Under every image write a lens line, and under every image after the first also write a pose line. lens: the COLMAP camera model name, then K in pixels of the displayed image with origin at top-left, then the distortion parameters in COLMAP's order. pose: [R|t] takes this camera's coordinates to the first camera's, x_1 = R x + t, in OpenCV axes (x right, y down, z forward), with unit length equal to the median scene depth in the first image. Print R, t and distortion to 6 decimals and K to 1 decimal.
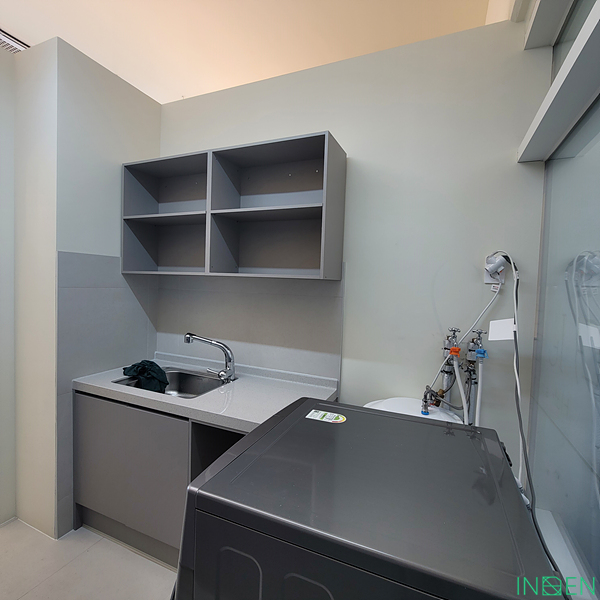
lens RADIAL K [[326.5, 0, 305.0], [0, 326.5, 297.6], [0, 0, 1]] dist [-0.008018, 0.000685]
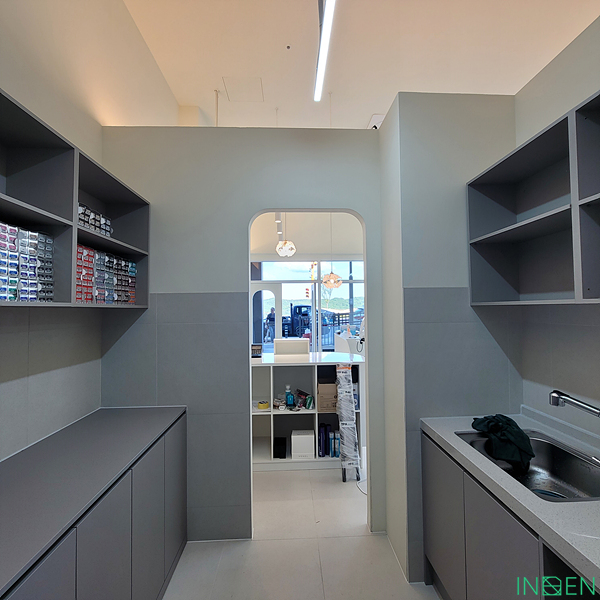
lens RADIAL K [[326.5, 0, 305.0], [0, 326.5, 297.6], [0, 0, 1]] dist [-0.008018, 0.000685]
pose [[0.434852, -0.068166, -0.897918, 0.028733], [-0.011455, 0.996631, -0.081207, -0.020516], [0.900429, 0.045599, 0.432606, 0.229126]]
